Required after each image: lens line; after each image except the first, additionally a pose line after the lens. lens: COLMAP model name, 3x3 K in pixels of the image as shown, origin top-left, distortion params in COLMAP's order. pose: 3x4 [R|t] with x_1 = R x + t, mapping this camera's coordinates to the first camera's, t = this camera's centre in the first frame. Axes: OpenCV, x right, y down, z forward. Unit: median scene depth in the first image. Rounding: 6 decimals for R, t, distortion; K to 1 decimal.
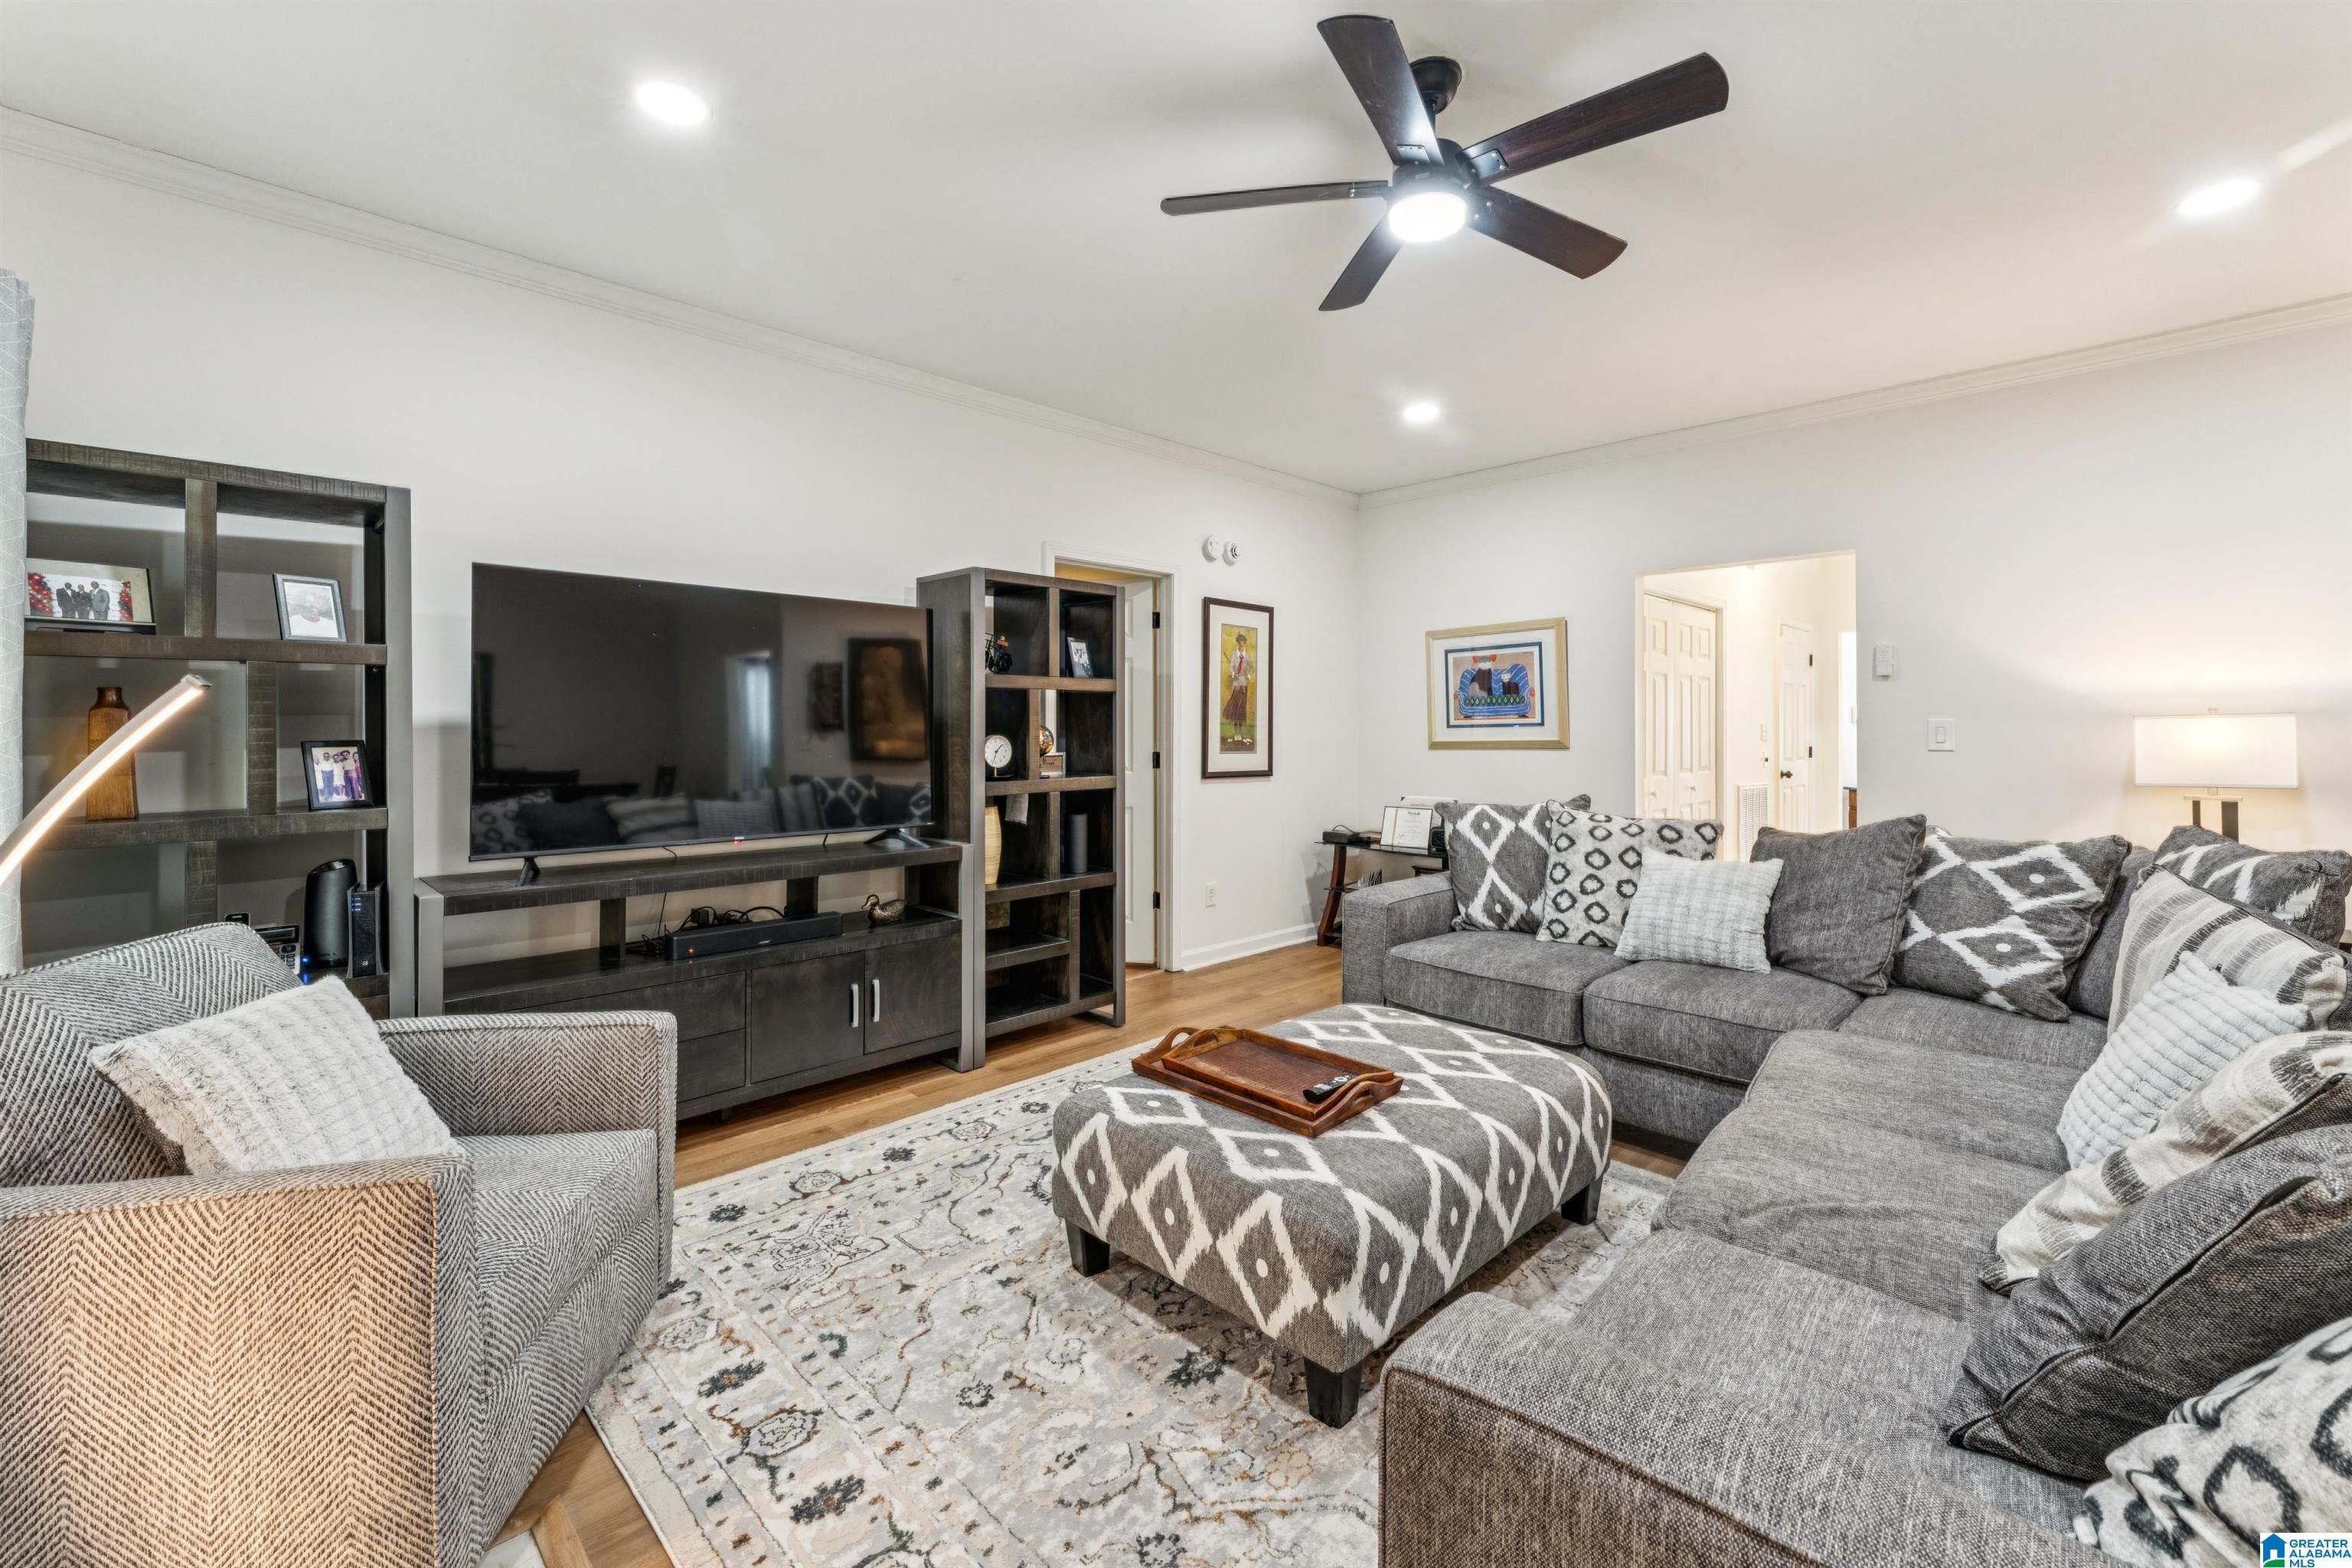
lens RADIAL K [[962.1, 0, 1169.2], [0, 962.1, 738.7], [0, 0, 1]] dist [-0.003632, -0.000102]
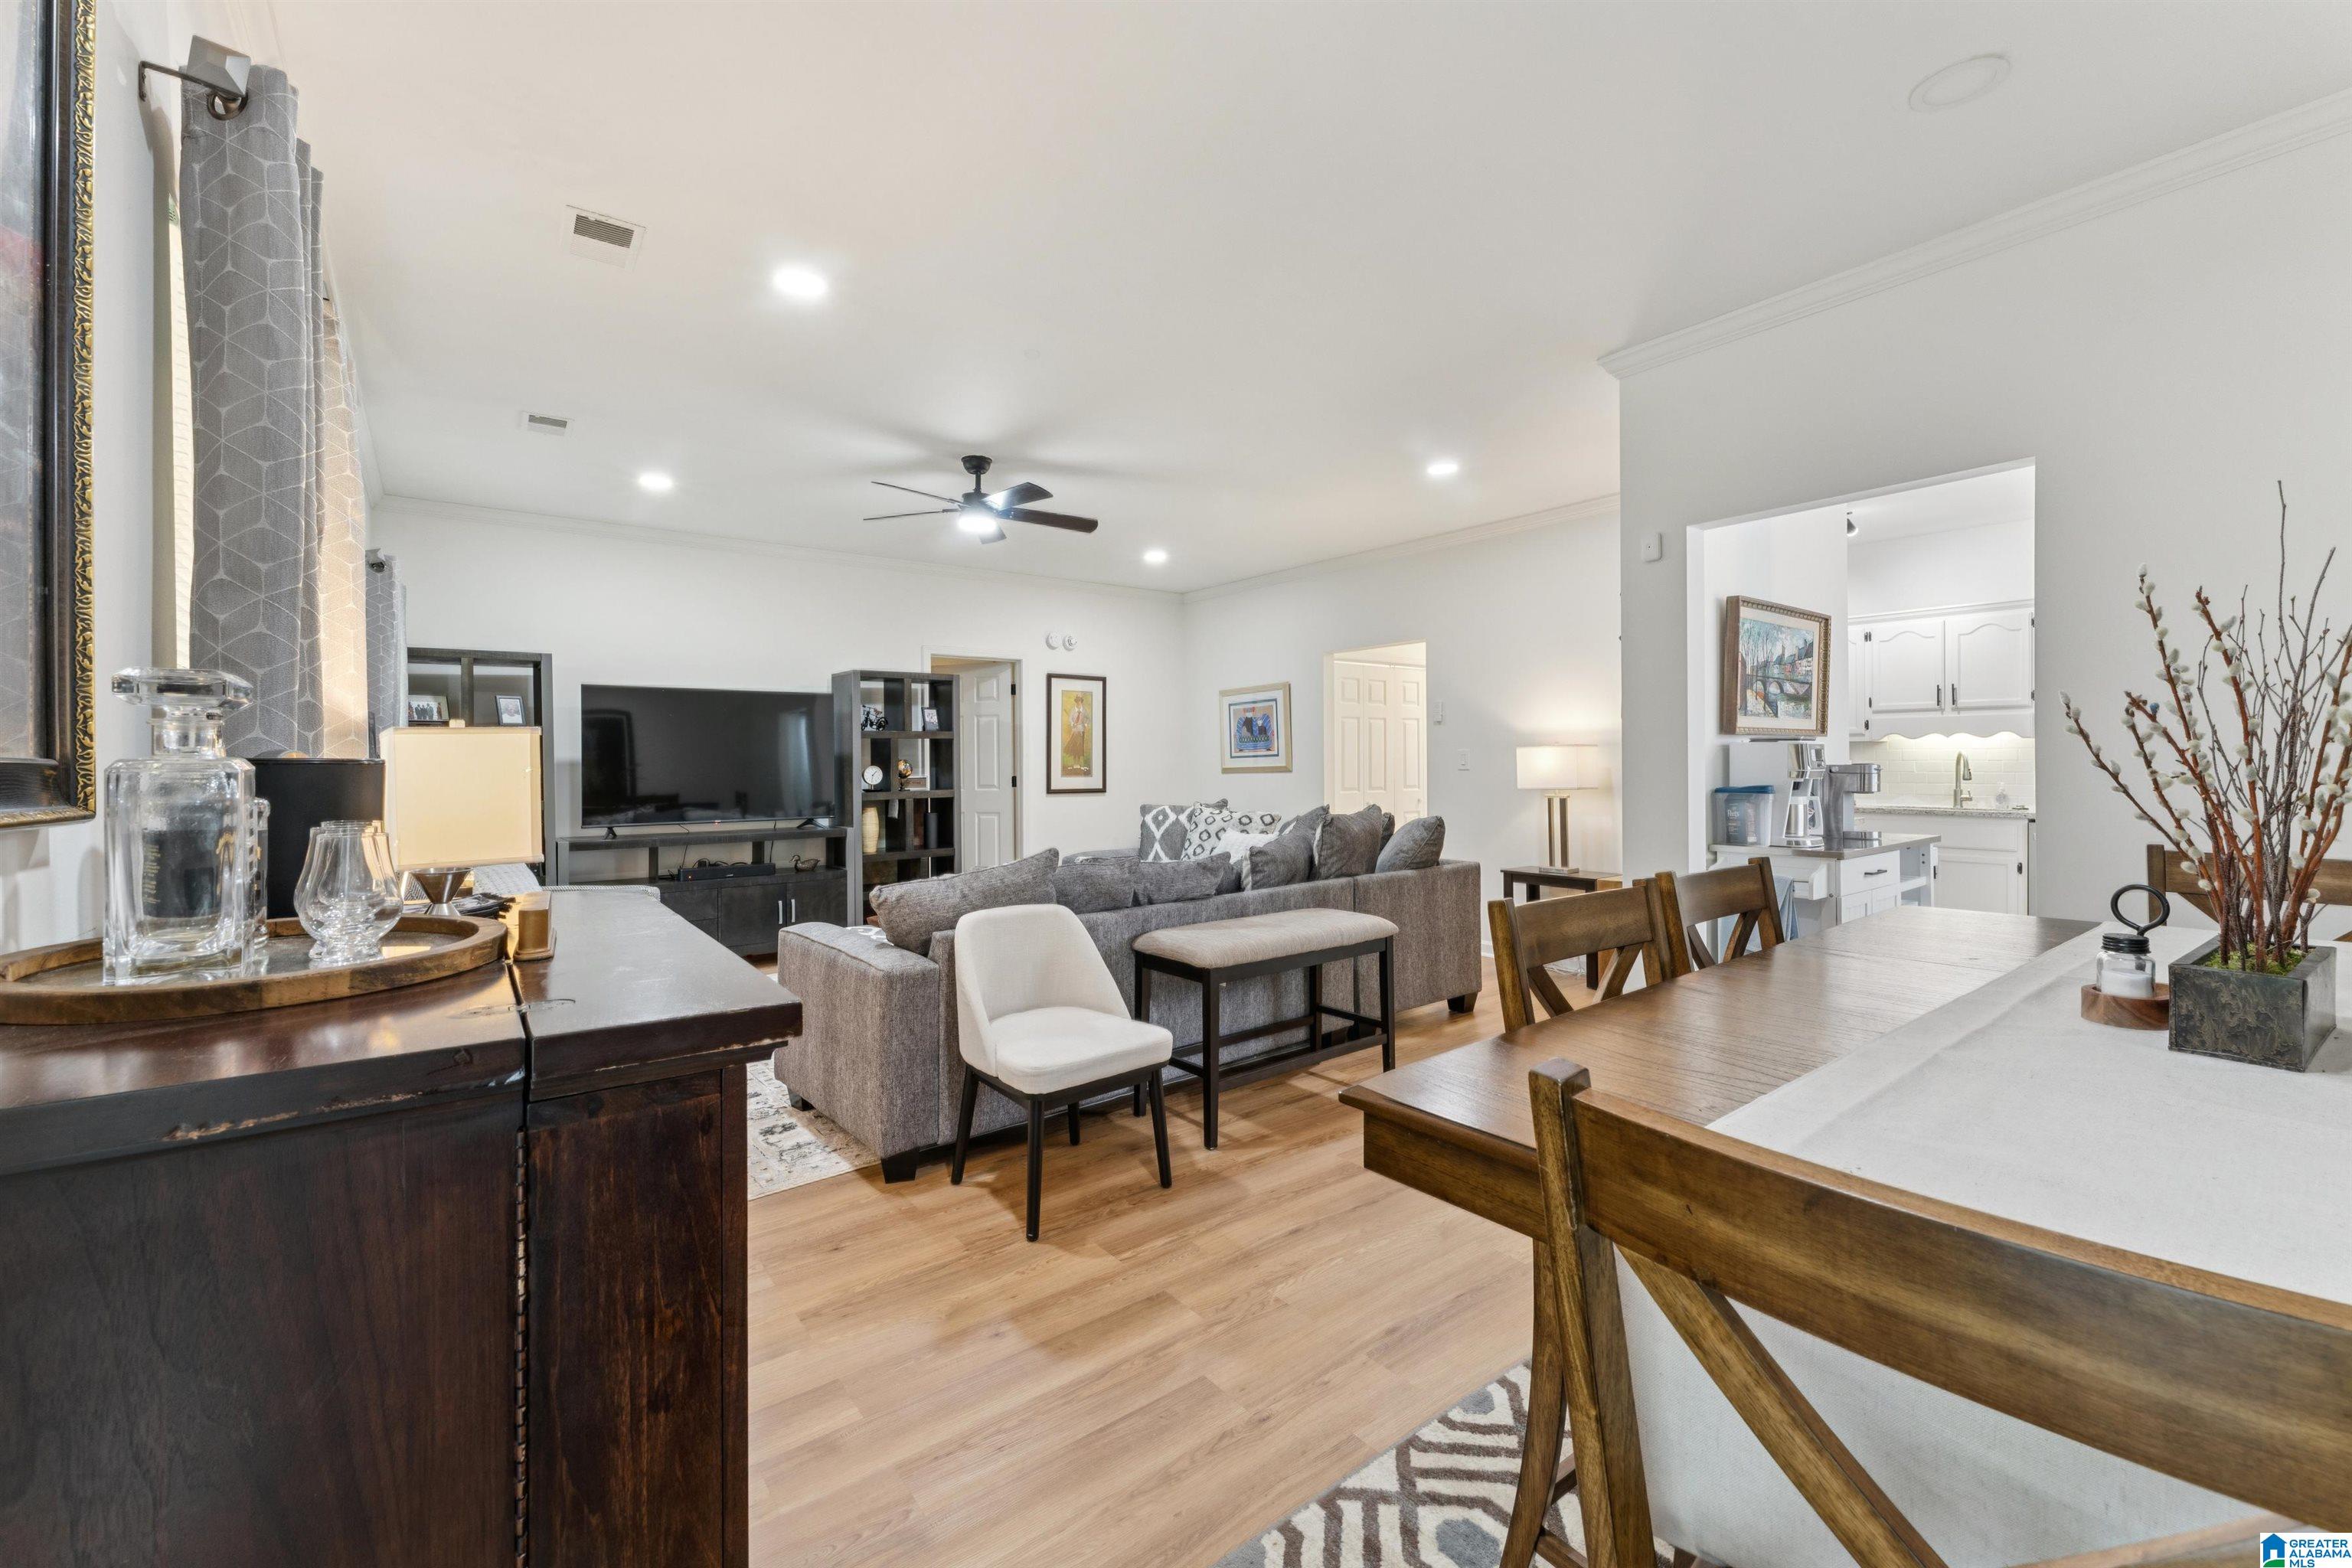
lens RADIAL K [[962.1, 0, 1178.7], [0, 962.1, 771.5], [0, 0, 1]] dist [-0.003632, -0.000102]
pose [[0.991629, -0.009029, -0.128802, 0.555911], [0.008925, 0.999959, -0.001383, 0.013797], [0.128809, 0.000222, 0.991669, -0.605585]]
